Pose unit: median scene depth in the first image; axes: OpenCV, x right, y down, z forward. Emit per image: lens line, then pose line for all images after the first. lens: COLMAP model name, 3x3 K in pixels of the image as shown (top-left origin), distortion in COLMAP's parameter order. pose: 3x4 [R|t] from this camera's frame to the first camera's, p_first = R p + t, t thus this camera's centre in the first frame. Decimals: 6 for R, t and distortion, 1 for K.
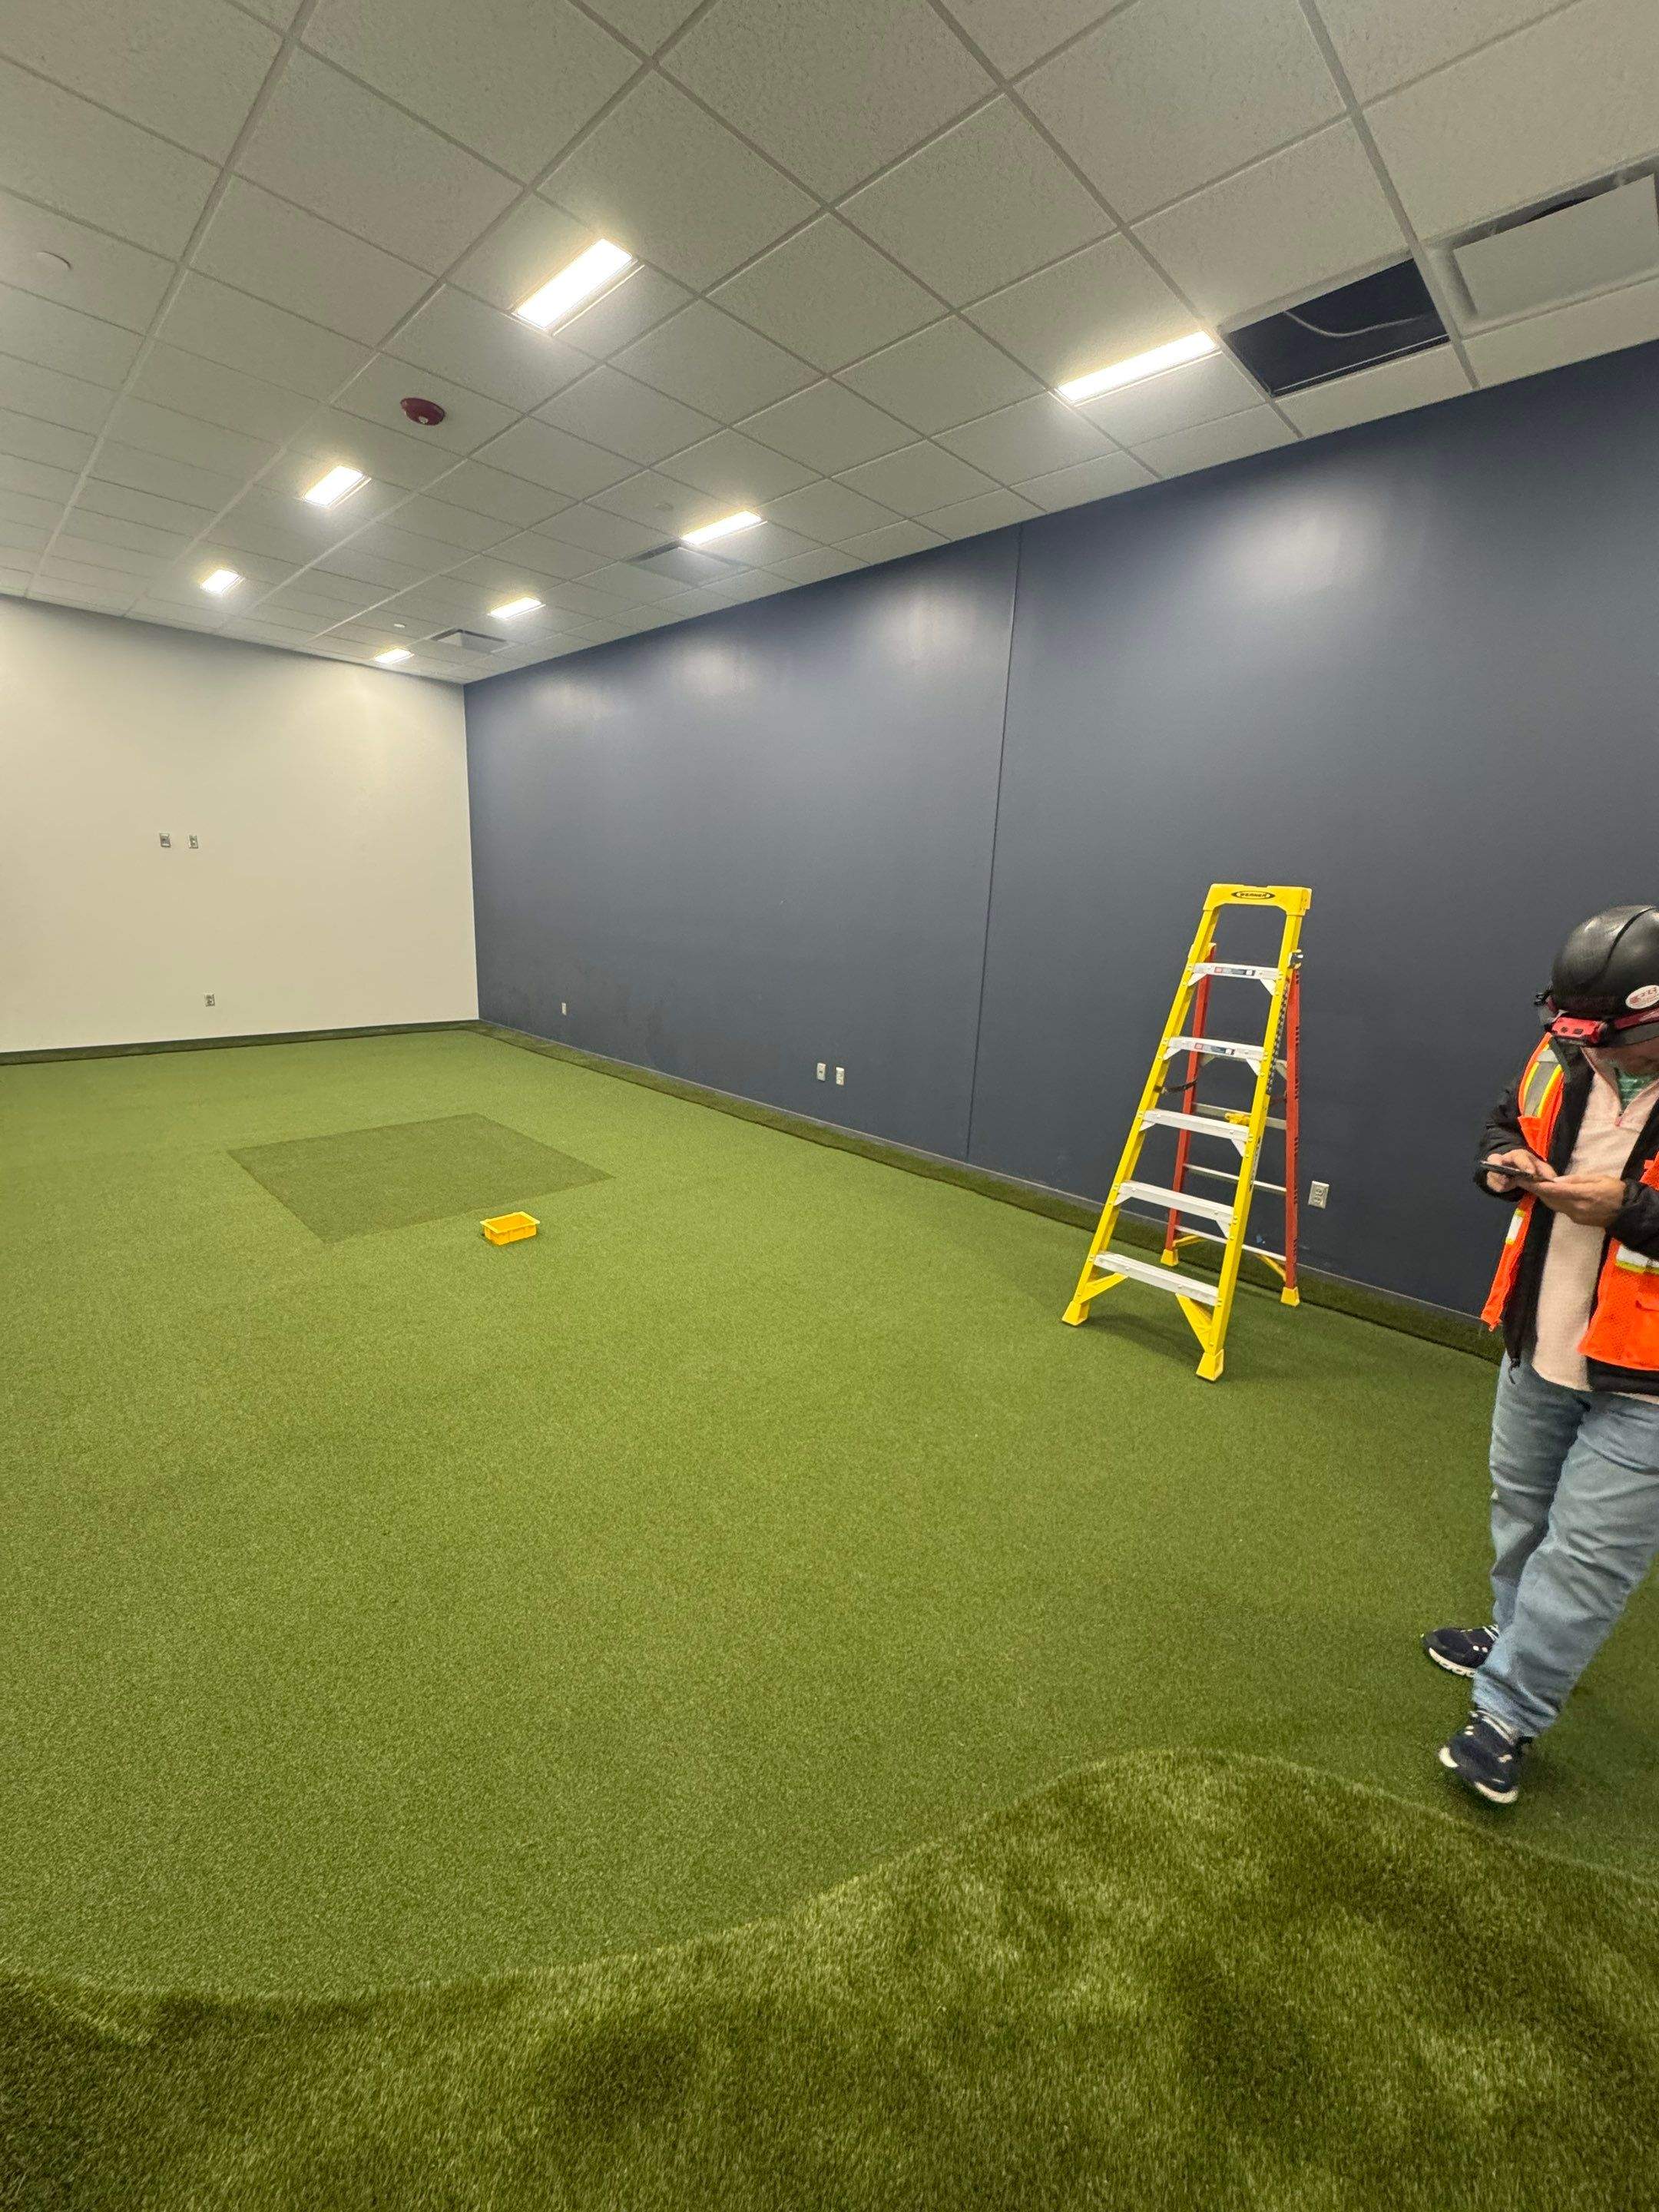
lens RADIAL K [[885.3, 0, 831.1], [0, 885.3, 1102.3], [0, 0, 1]] dist [-0.001860, 0.000094]
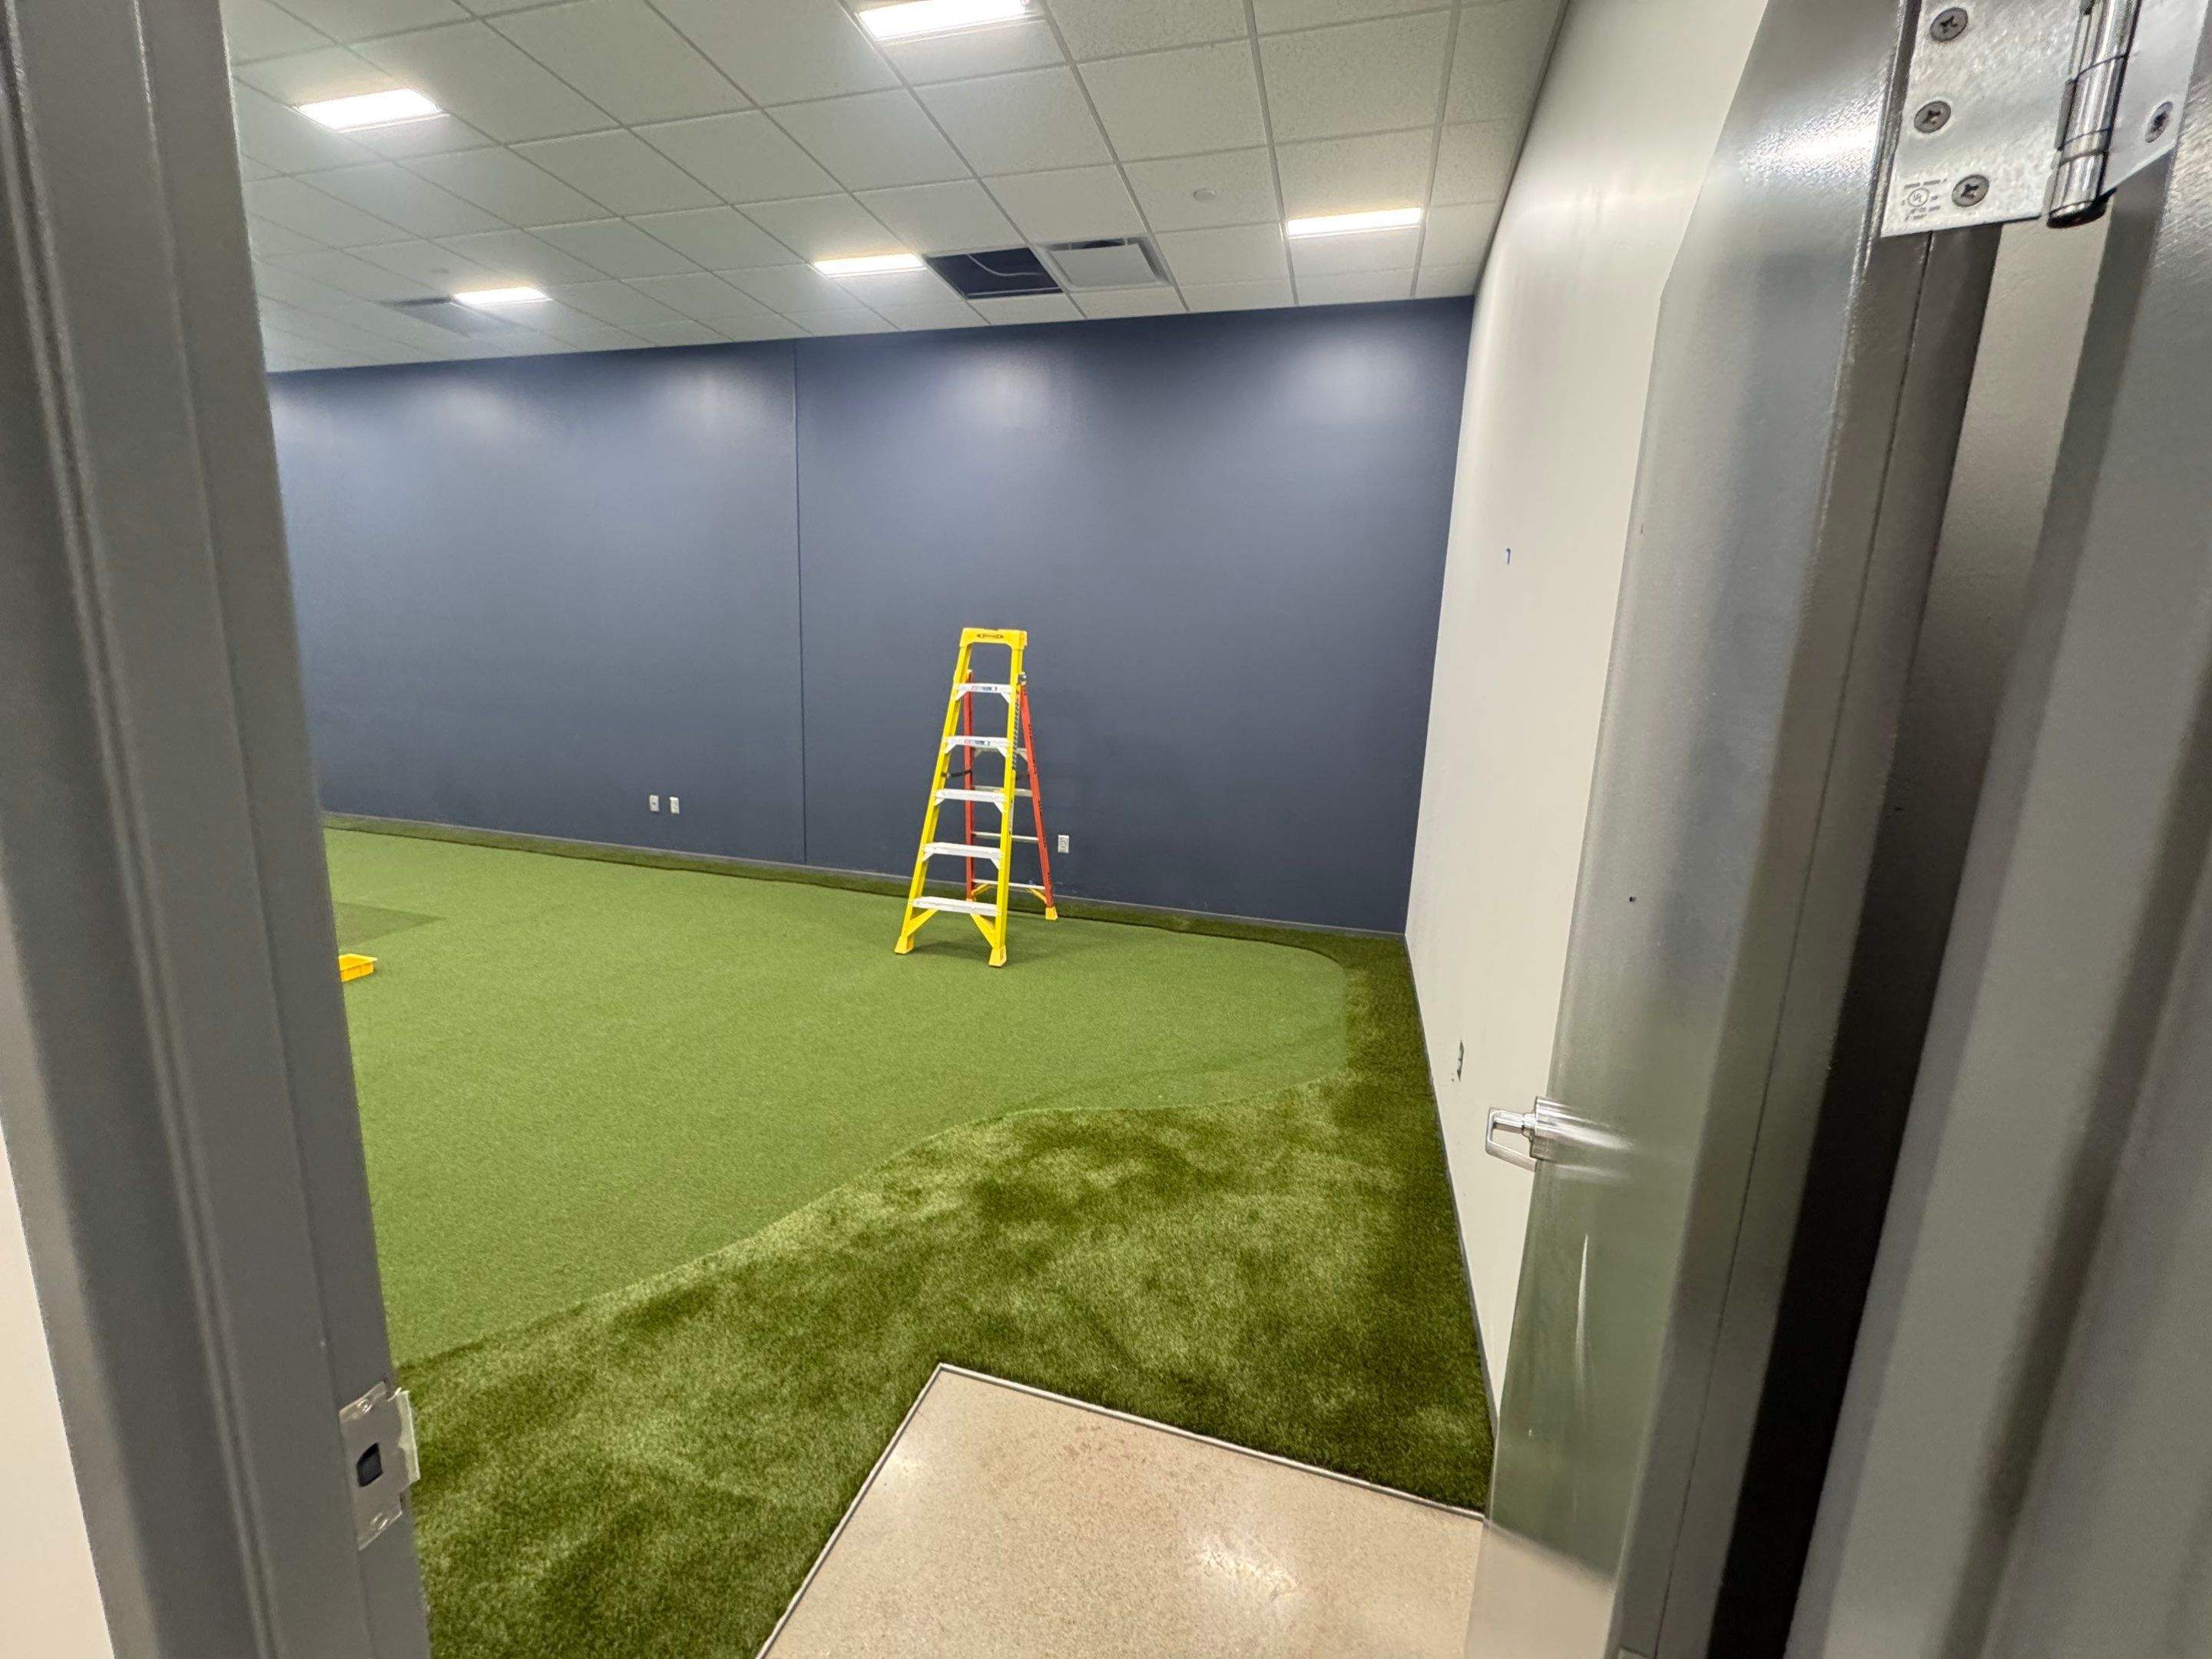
lens RADIAL K [[885.3, 0, 1101.4], [0, 885.3, 822.5], [0, 0, 1]] dist [-0.001860, 0.000094]
pose [[0.876416, -0.098475, 0.471379, -0.080760], [0.112730, 0.993624, -0.002017, 0.094385], [-0.468175, 0.054906, 0.881928, -0.354509]]
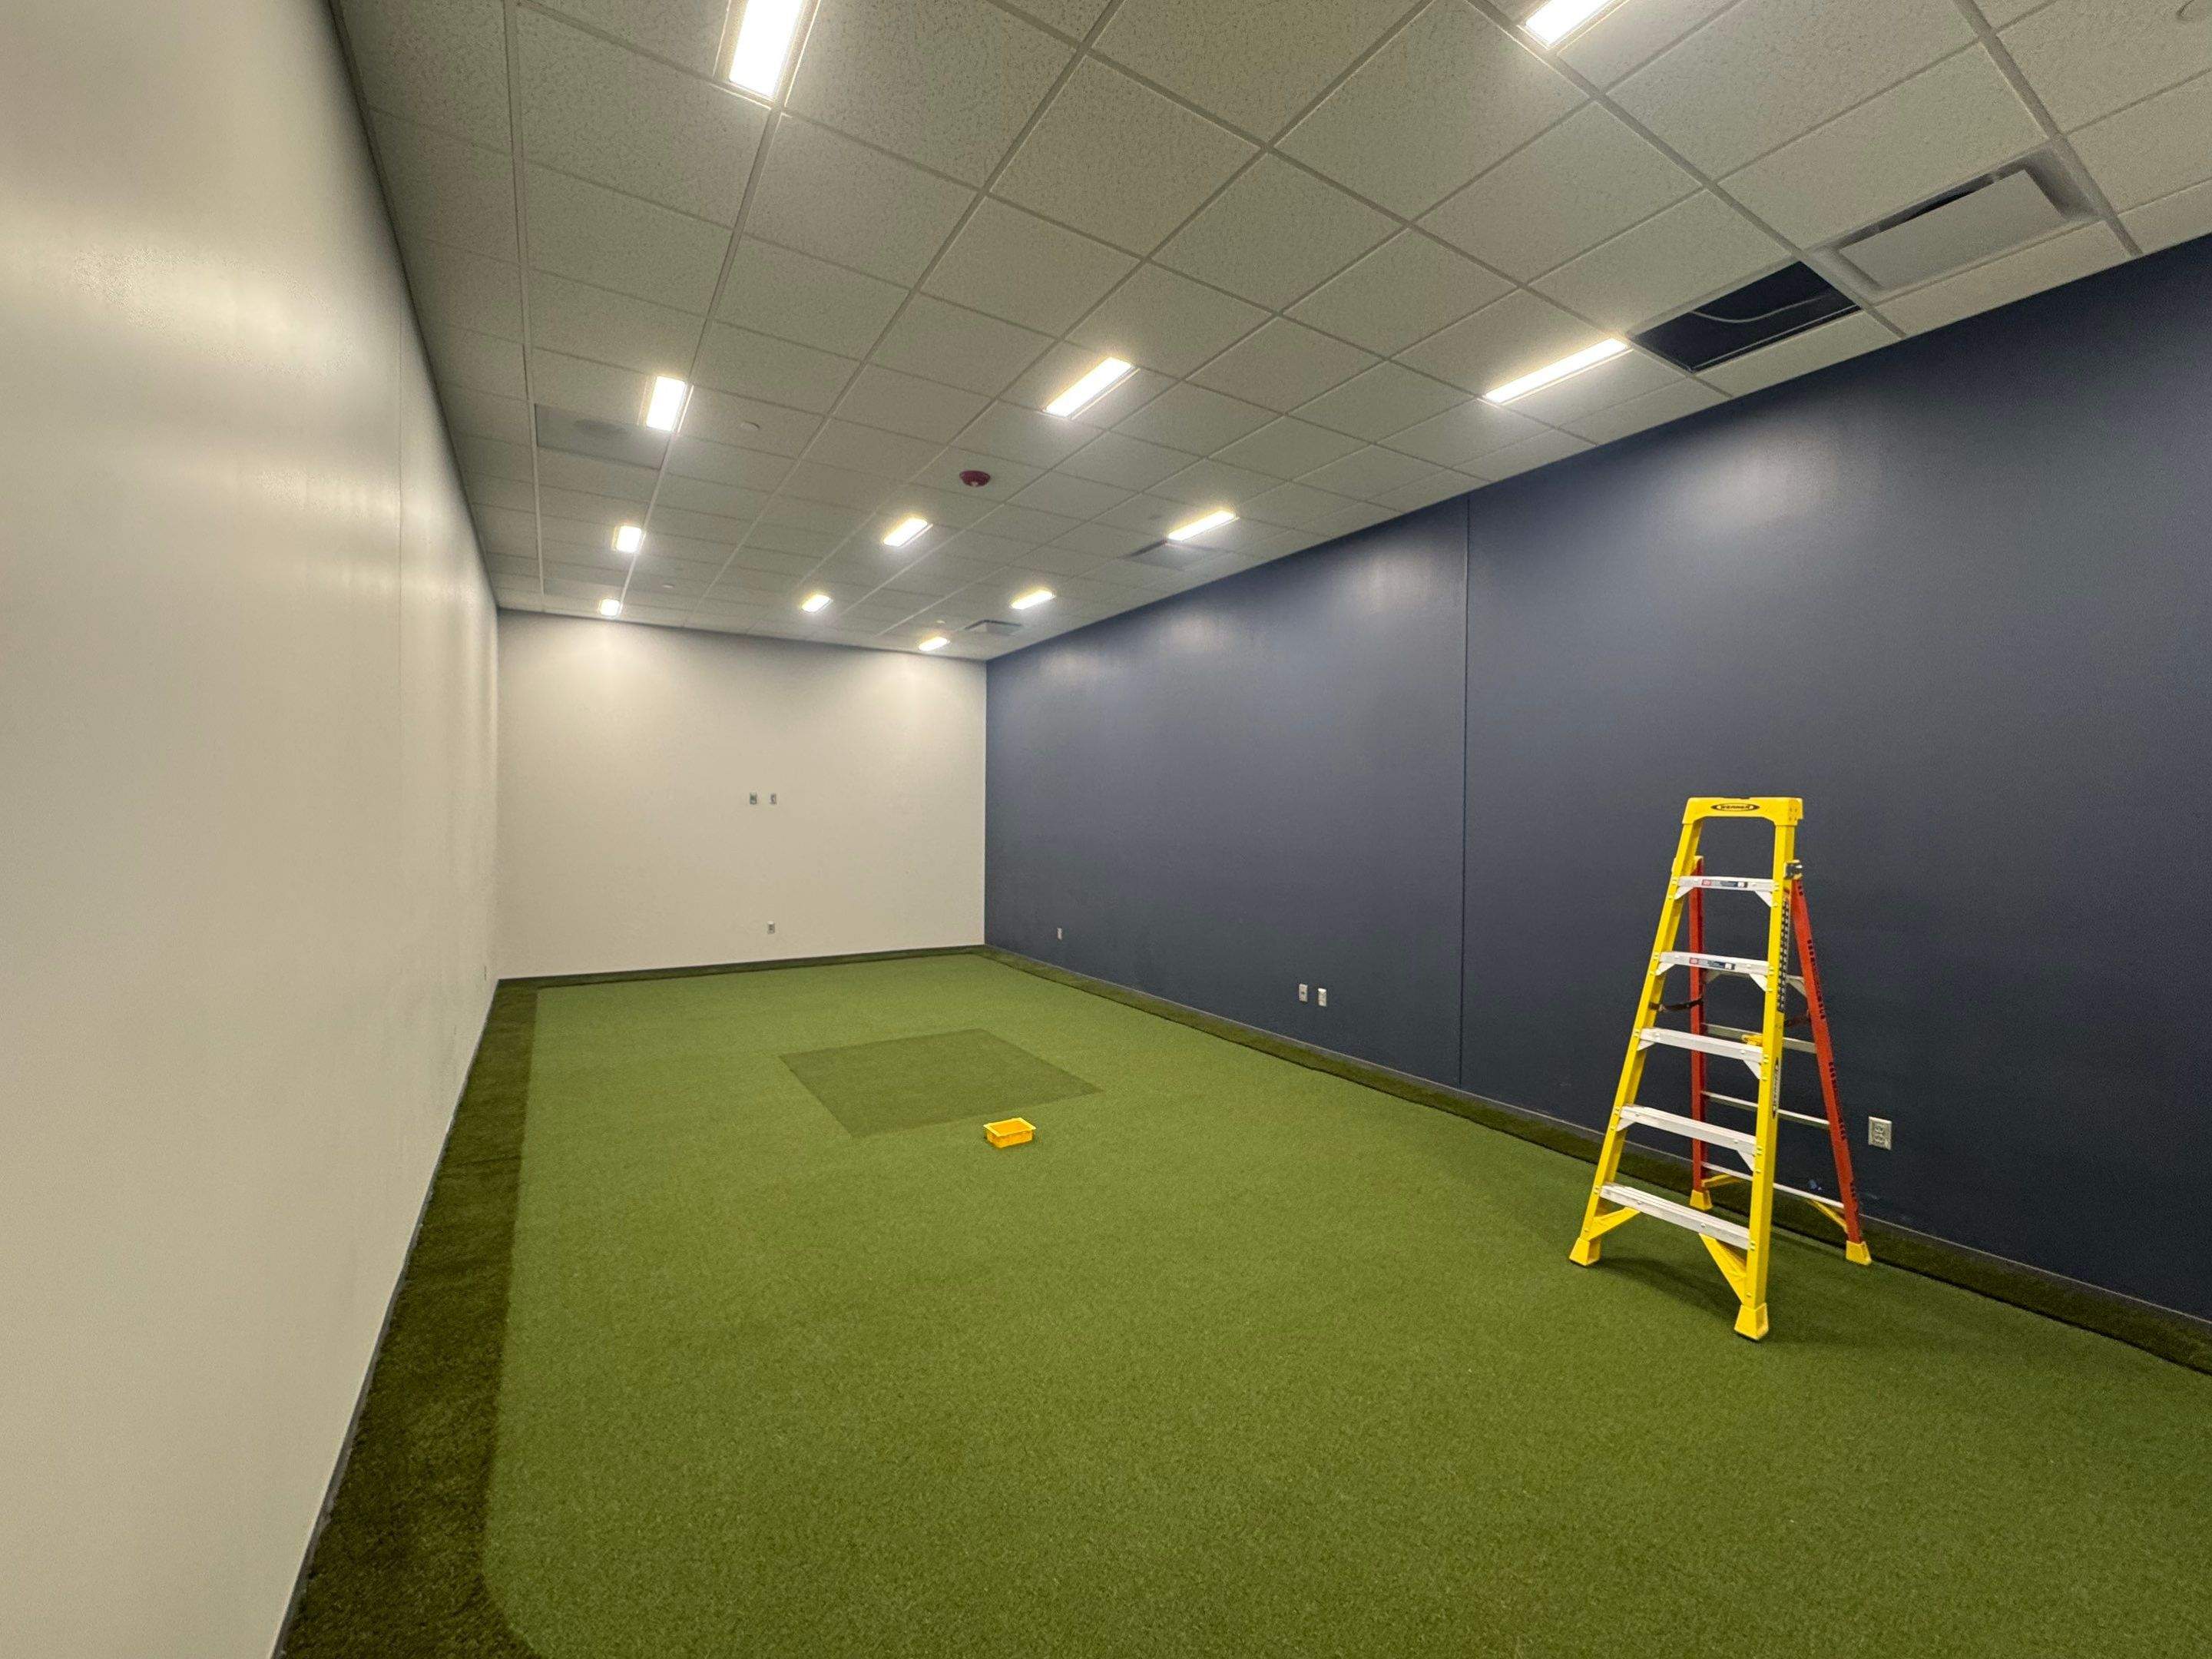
lens RADIAL K [[885.3, 0, 1103.3], [0, 885.3, 825.5], [0, 0, 1]] dist [-0.001860, 0.000094]
pose [[0.971519, -0.034902, -0.234378, 0.019688], [-0.019571, 0.973896, -0.226150, 0.023730], [0.236153, 0.224296, 0.945475, -0.101288]]
